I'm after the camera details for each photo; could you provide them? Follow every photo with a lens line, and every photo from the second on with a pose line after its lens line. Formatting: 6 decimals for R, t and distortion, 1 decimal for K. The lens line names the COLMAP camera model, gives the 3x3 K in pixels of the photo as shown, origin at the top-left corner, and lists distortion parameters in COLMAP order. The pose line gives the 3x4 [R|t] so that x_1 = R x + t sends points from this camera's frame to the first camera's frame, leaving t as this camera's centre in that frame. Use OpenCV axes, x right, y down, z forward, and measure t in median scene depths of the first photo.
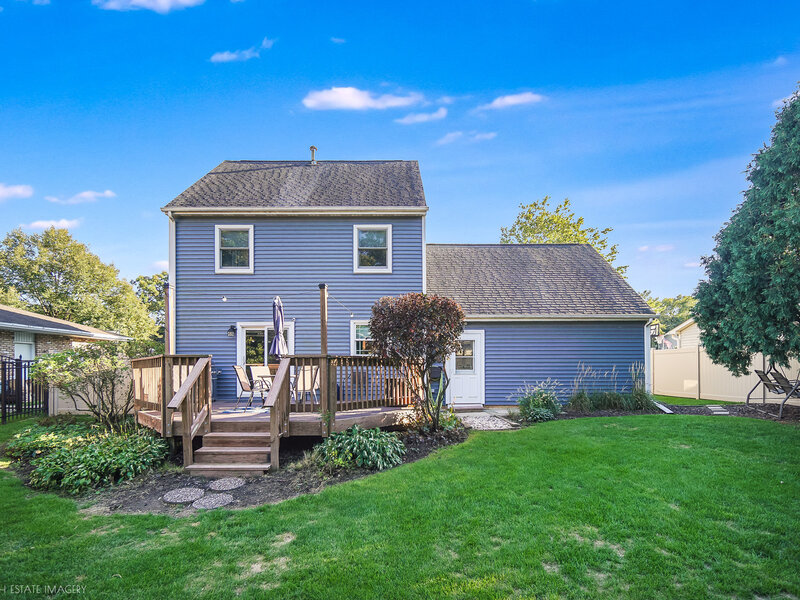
lens RADIAL K [[708.8, 0, 400.0], [0, 708.8, 300.0], [0, 0, 1]] dist [-0.003772, -0.006150]
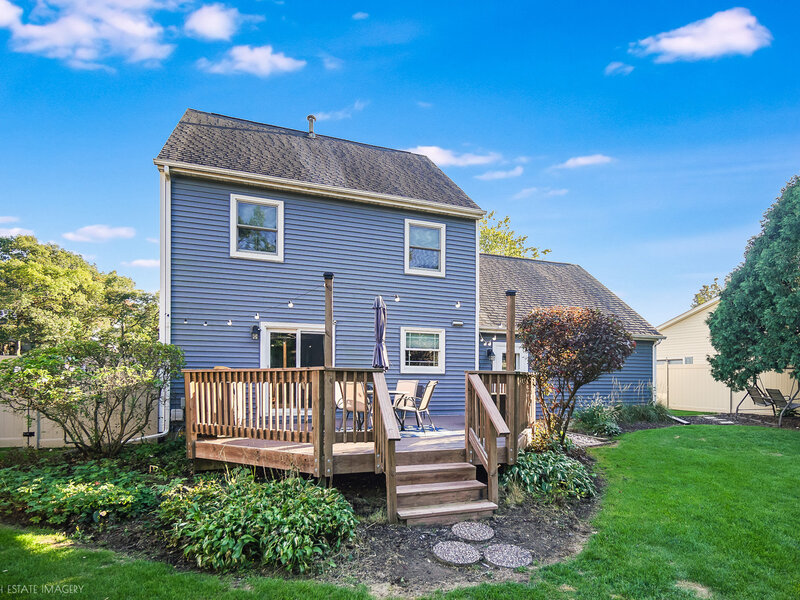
lens RADIAL K [[708.8, 0, 400.0], [0, 708.8, 300.0], [0, 0, 1]] dist [-0.003772, -0.006150]
pose [[0.831173, 0.066836, 0.551982, -0.551851], [-0.068379, 0.997500, -0.017816, 0.011049], [-0.551793, -0.022935, 0.833666, 0.265618]]
